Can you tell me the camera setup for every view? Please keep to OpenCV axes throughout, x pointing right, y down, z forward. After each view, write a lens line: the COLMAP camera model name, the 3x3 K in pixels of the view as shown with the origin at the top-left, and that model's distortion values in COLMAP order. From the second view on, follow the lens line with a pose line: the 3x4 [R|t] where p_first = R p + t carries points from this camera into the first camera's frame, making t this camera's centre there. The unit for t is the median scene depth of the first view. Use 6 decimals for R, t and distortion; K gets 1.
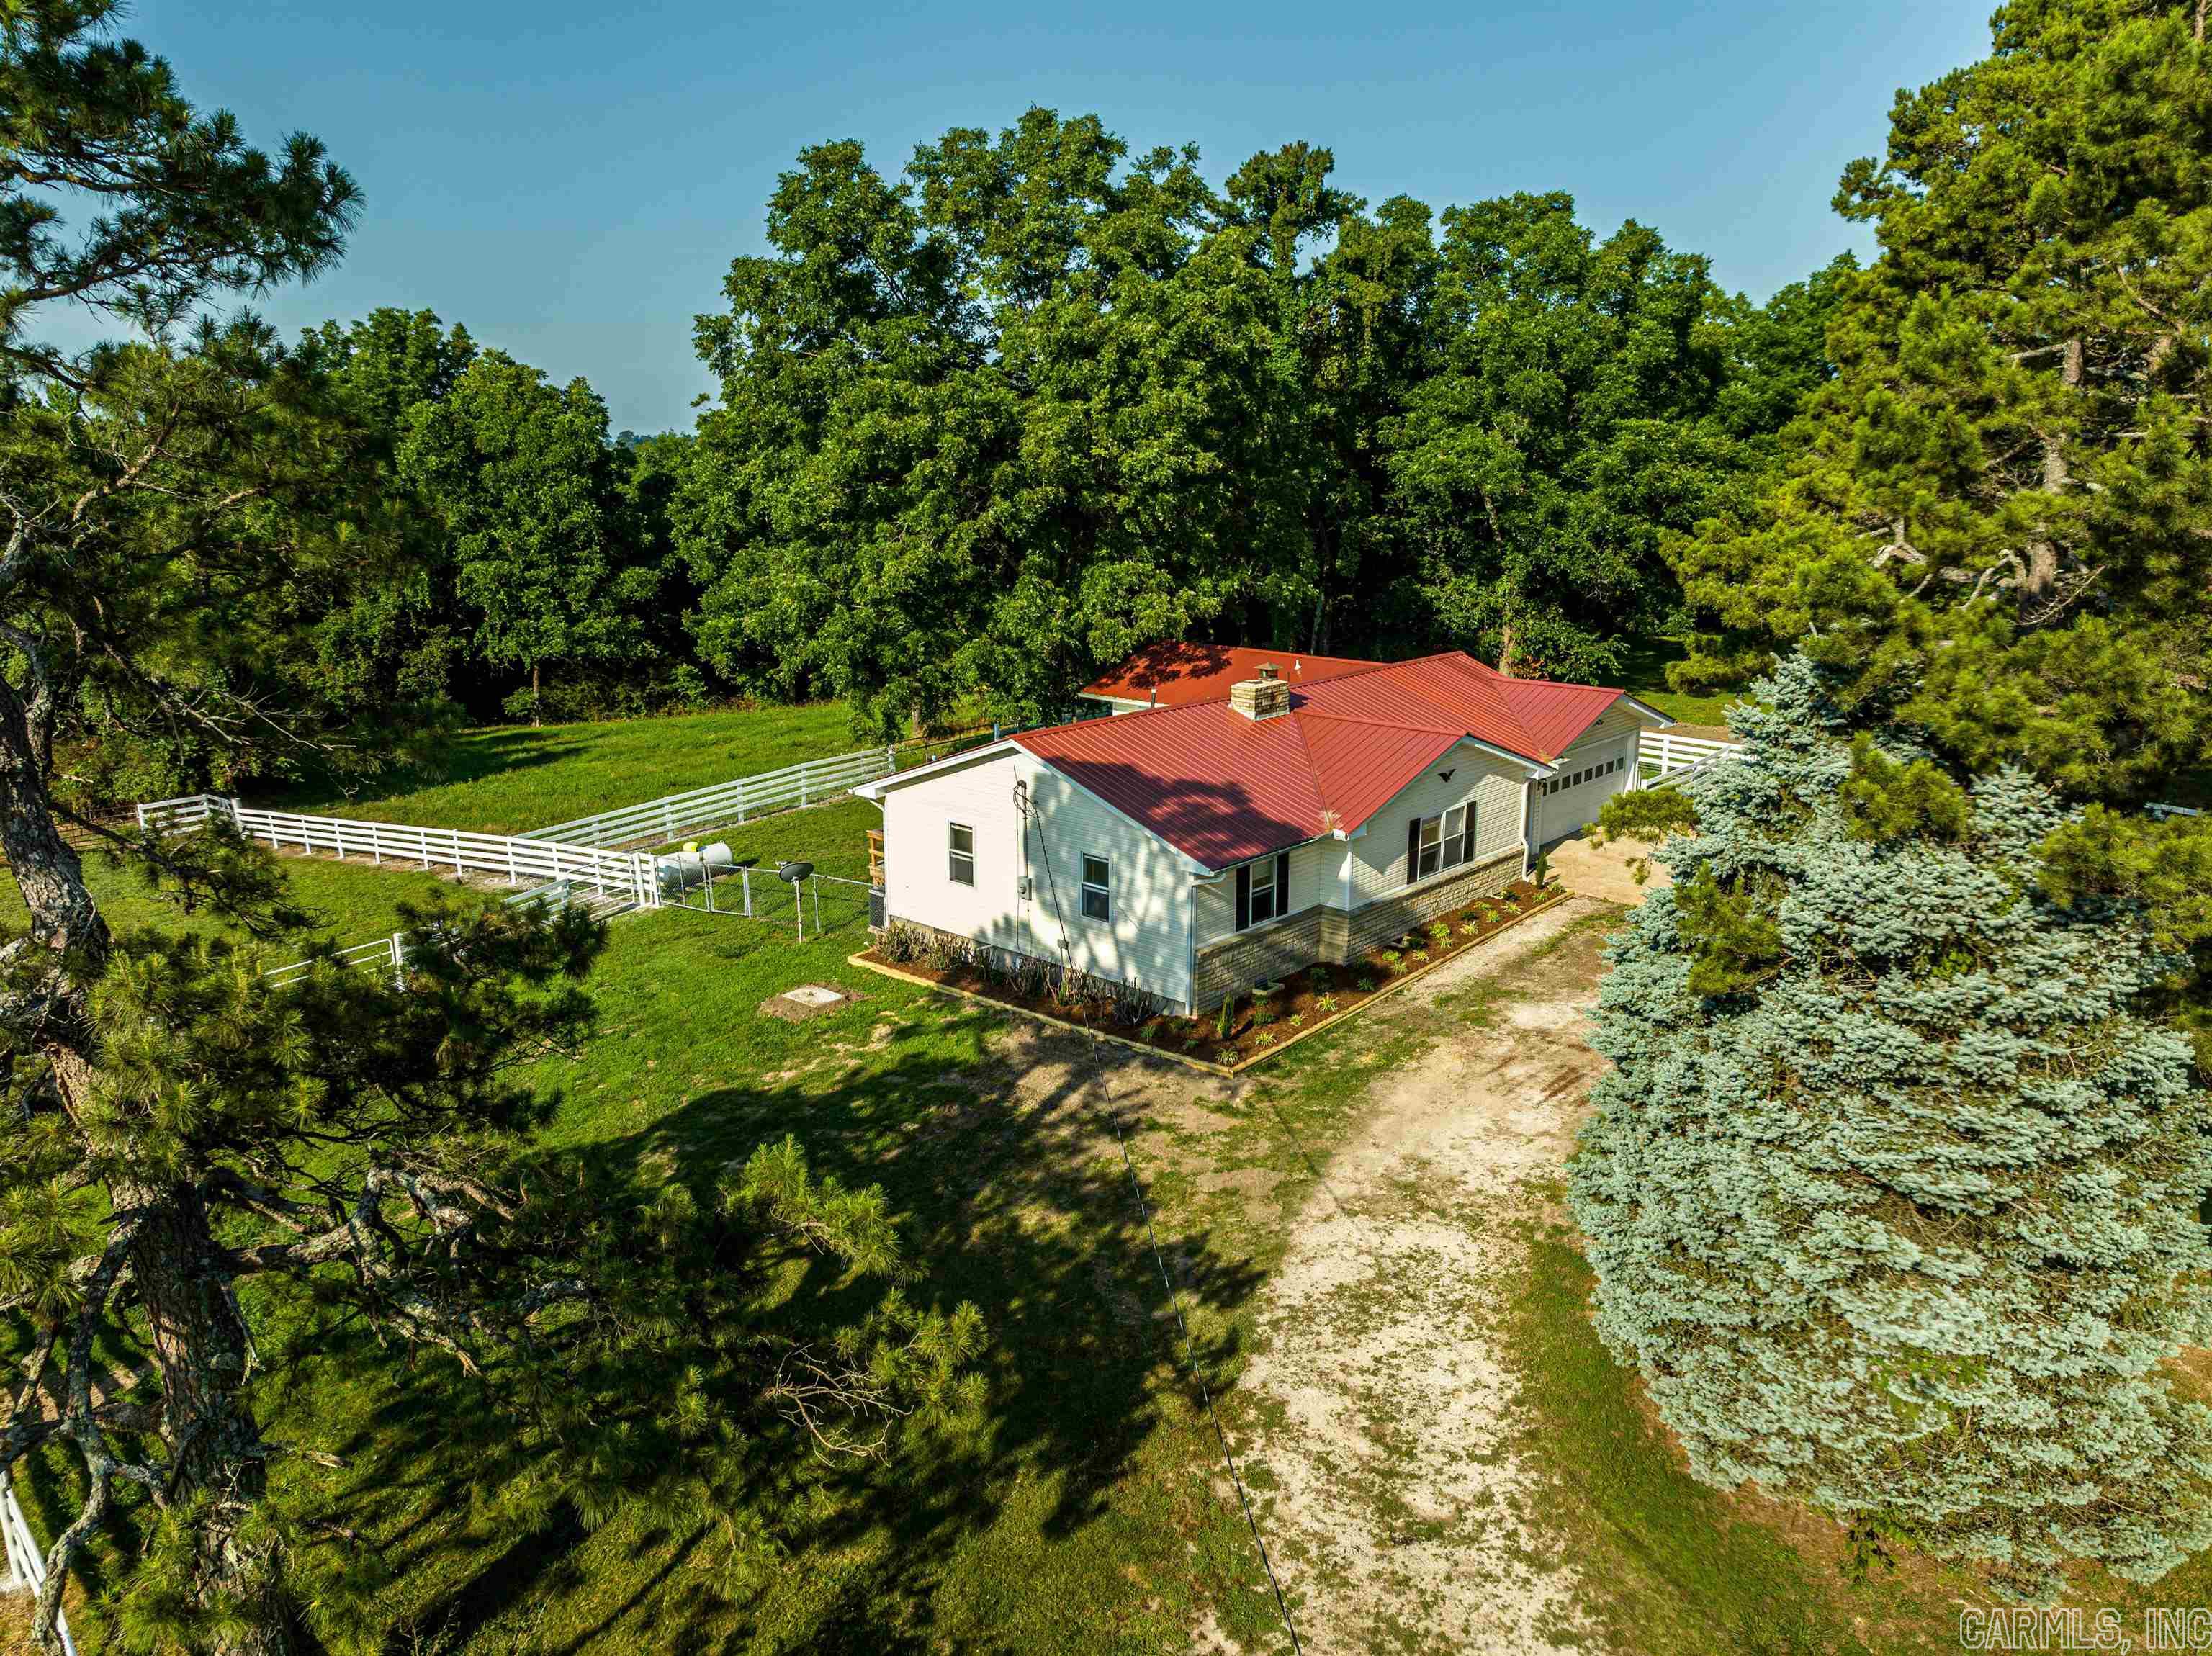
lens RADIAL K [[1564.0, 0, 1106.0], [0, 1564.0, 828.0], [0, 0, 1]] dist [-0.027643, 0.009469]
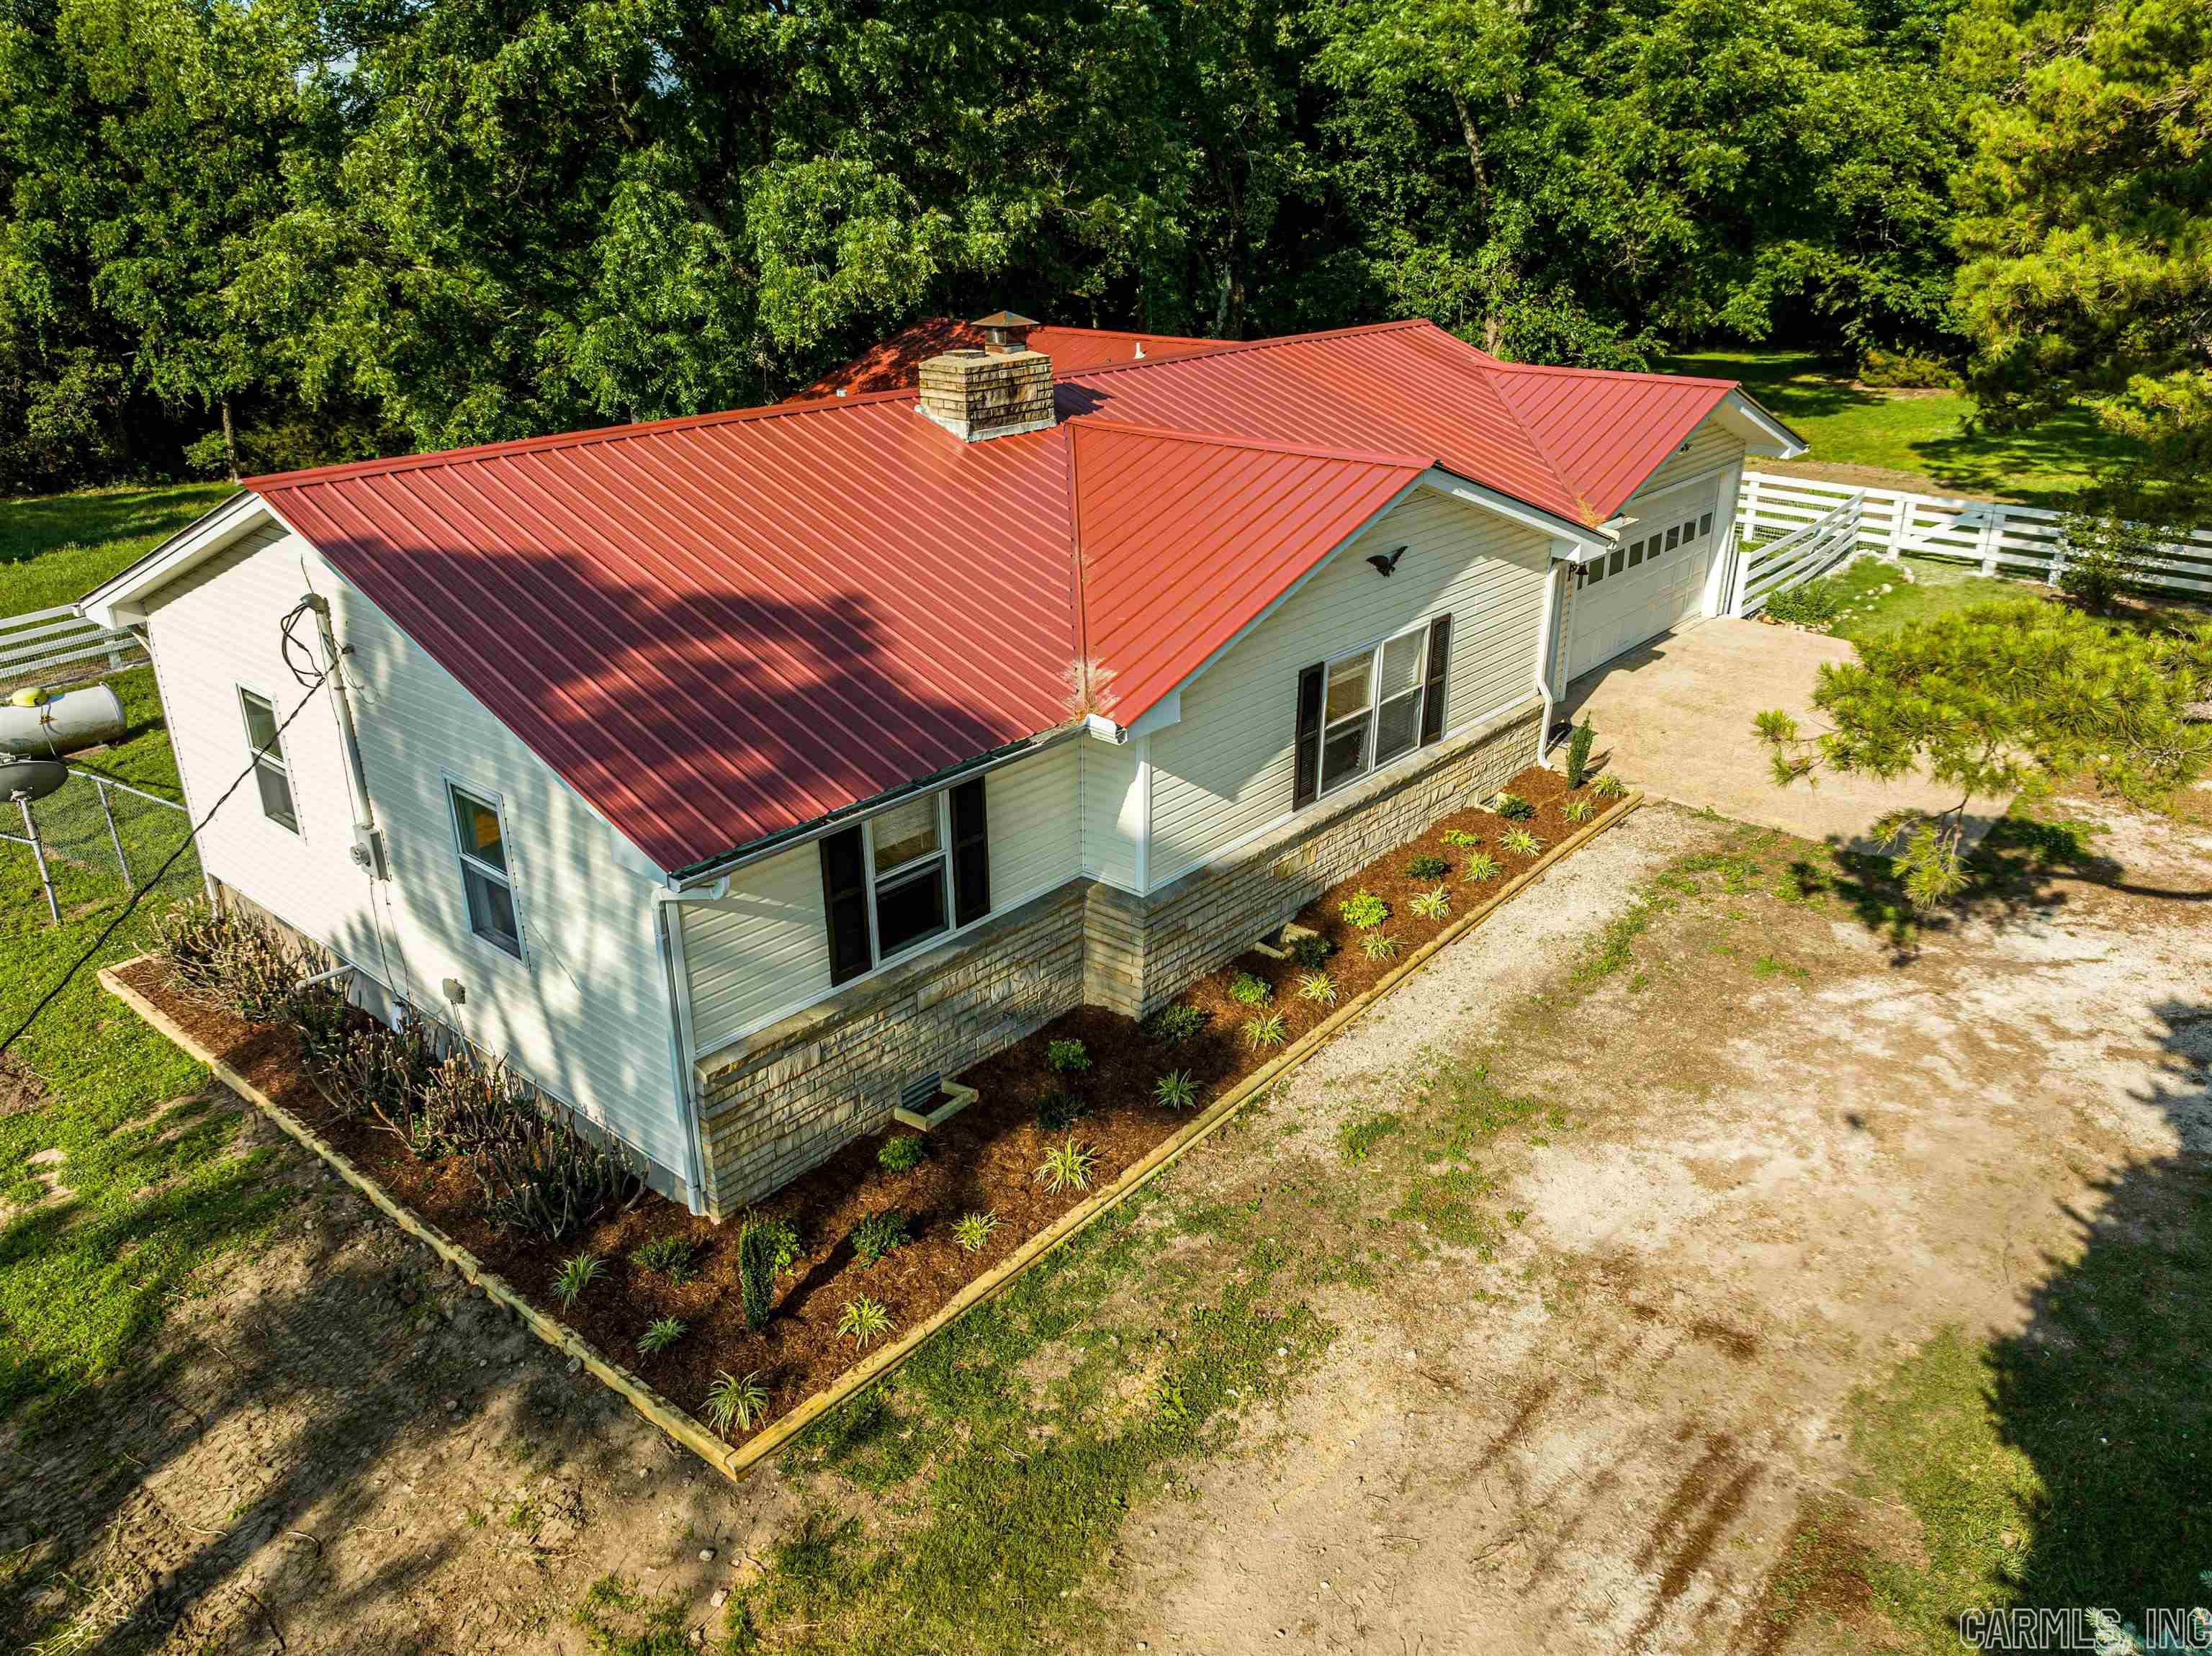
lens RADIAL K [[1564.0, 0, 1106.0], [0, 1564.0, 828.0], [0, 0, 1]] dist [-0.027643, 0.009469]
pose [[0.999610, -0.014711, 0.023719, 0.122464], [0.010859, 0.987843, 0.155075, -0.027517], [-0.025712, -0.154757, 0.987618, 0.533589]]
